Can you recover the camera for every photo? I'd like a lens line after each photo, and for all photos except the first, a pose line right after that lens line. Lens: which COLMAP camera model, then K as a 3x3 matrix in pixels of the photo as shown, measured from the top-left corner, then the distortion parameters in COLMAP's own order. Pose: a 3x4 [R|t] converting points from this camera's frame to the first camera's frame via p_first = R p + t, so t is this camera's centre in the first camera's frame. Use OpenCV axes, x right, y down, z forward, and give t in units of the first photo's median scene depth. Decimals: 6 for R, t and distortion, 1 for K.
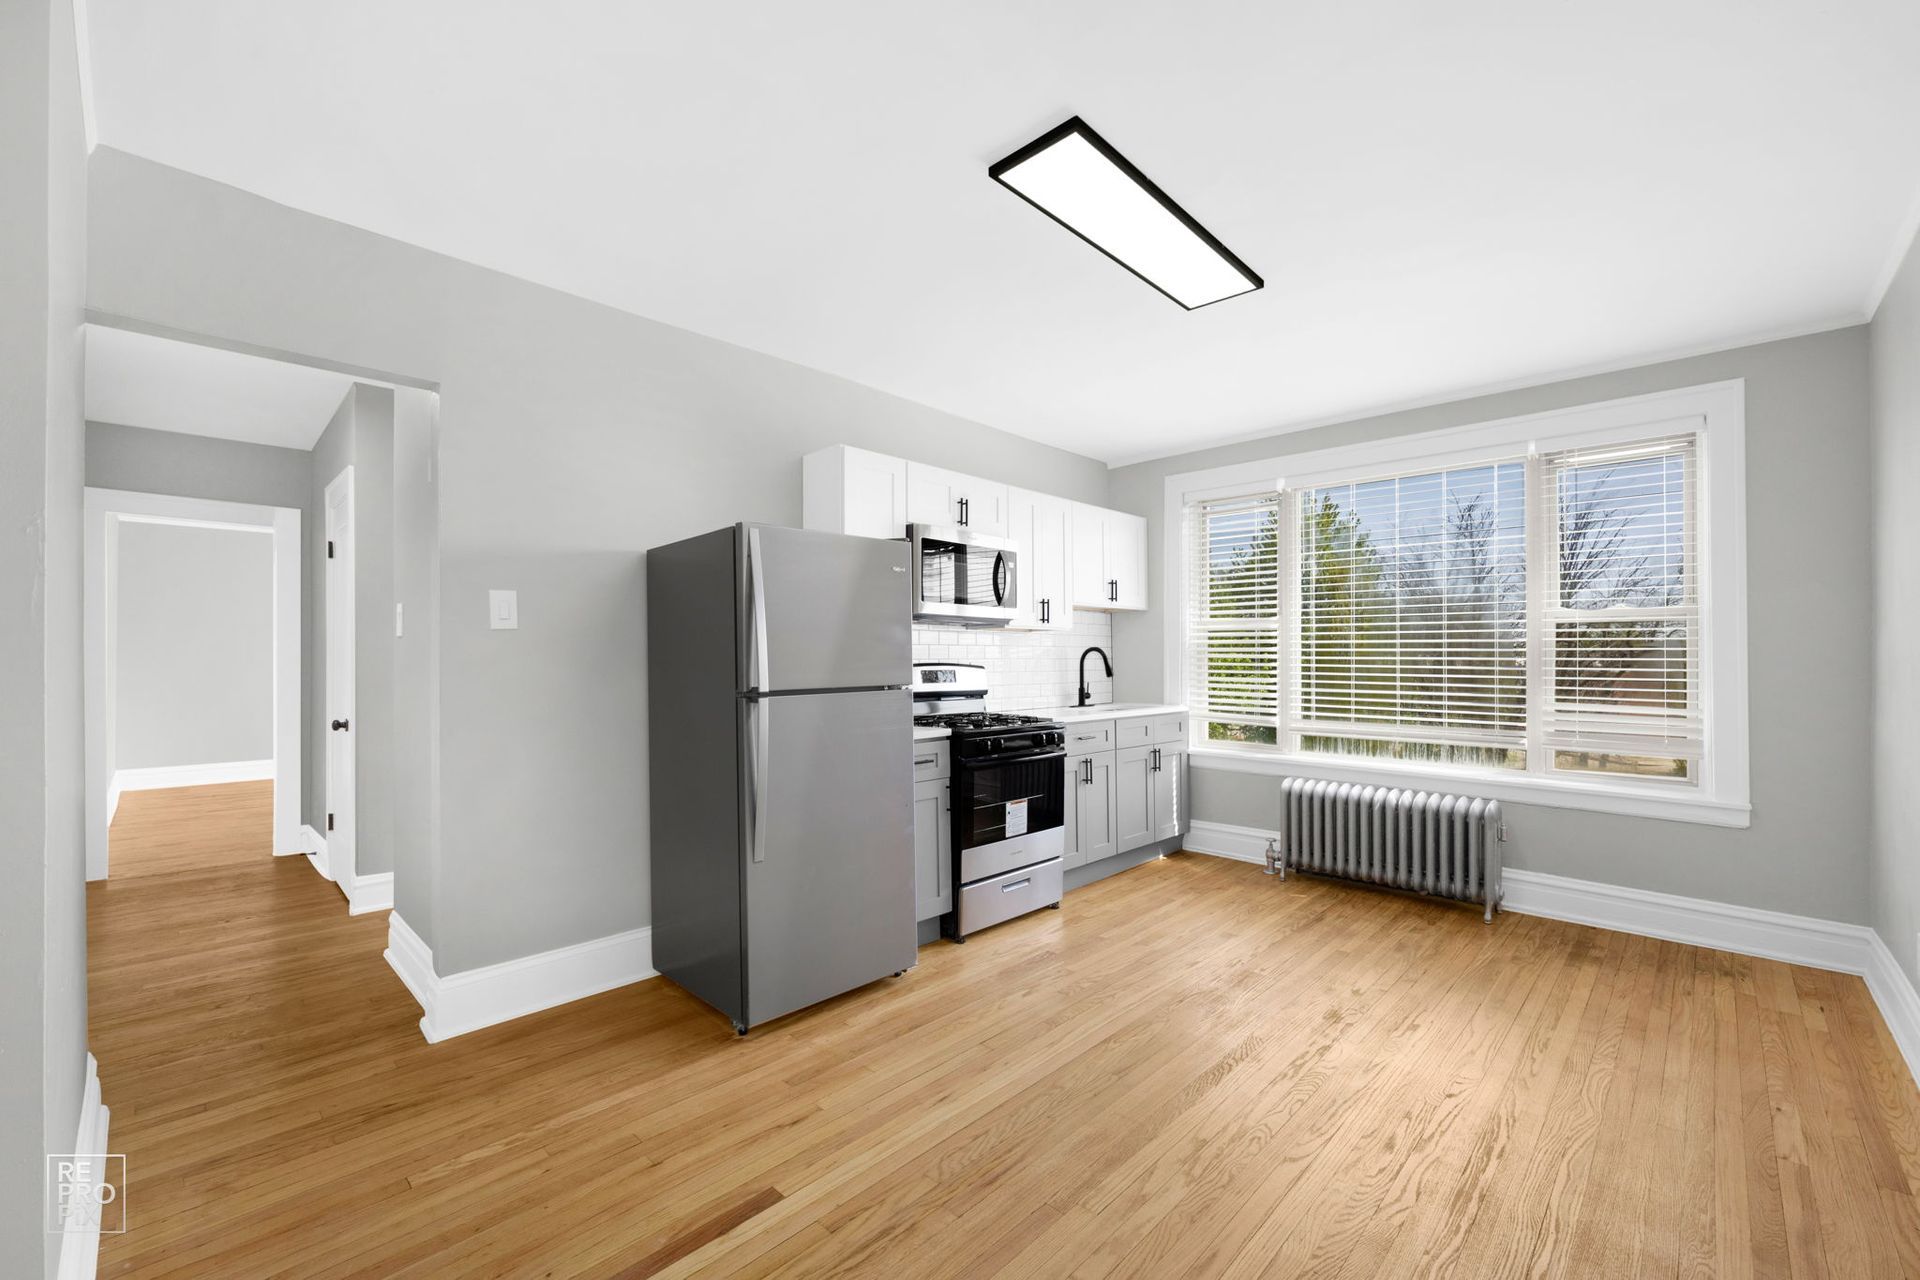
lens RADIAL K [[783.2, 0, 960.7], [0, 783.2, 648.1], [0, 0, 1]] dist [-0.013352, -0.002678]
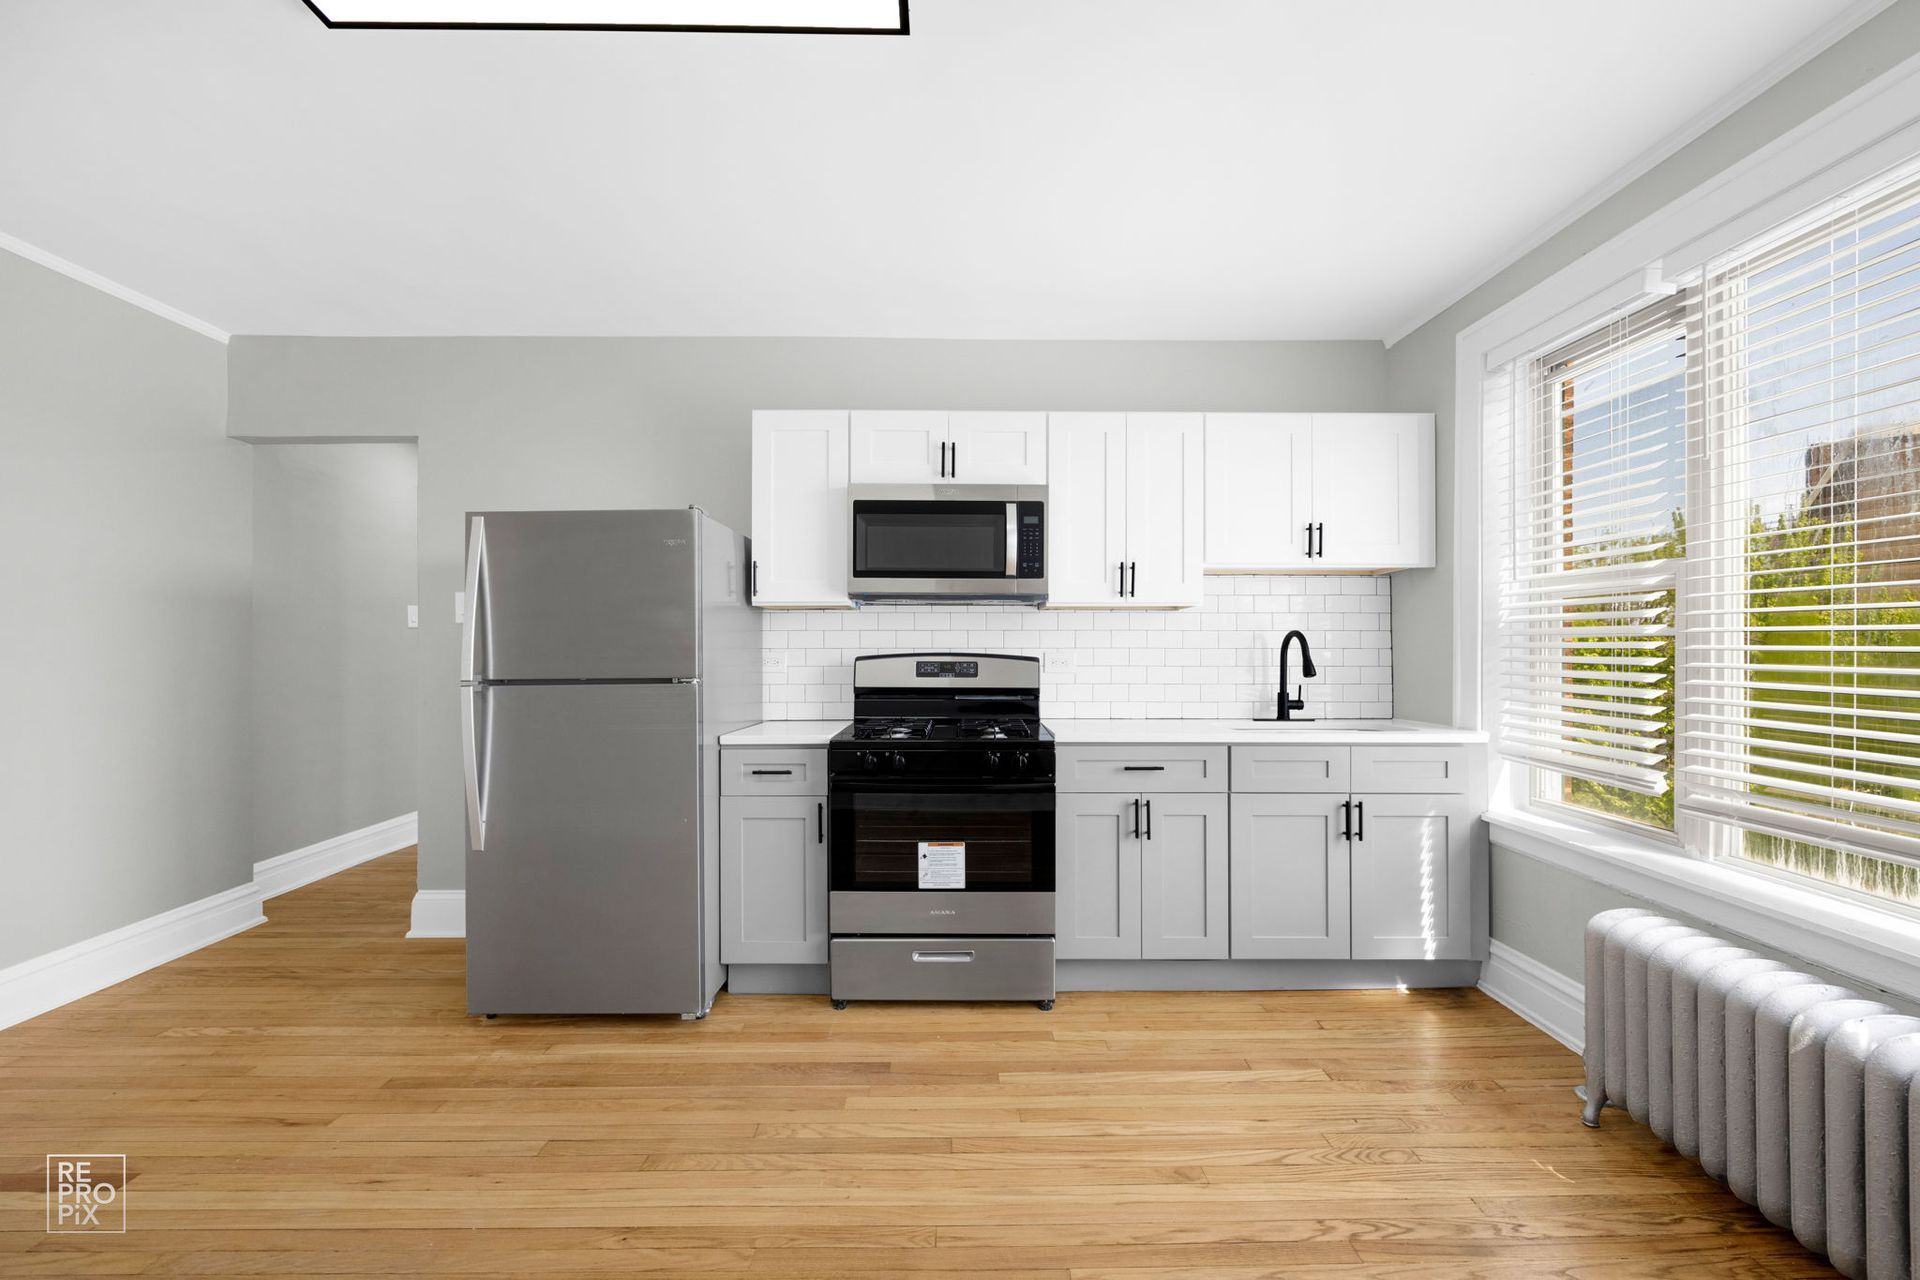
lens RADIAL K [[722.6, 0, 958.4], [0, 722.6, 642.2], [0, 0, 1]] dist [-0.007337, 0.000300]
pose [[0.705687, 0.000911, -0.708523, 0.530320], [0.005864, 0.999957, 0.007127, 0.003107], [0.708500, -0.009184, 0.705652, 0.507122]]
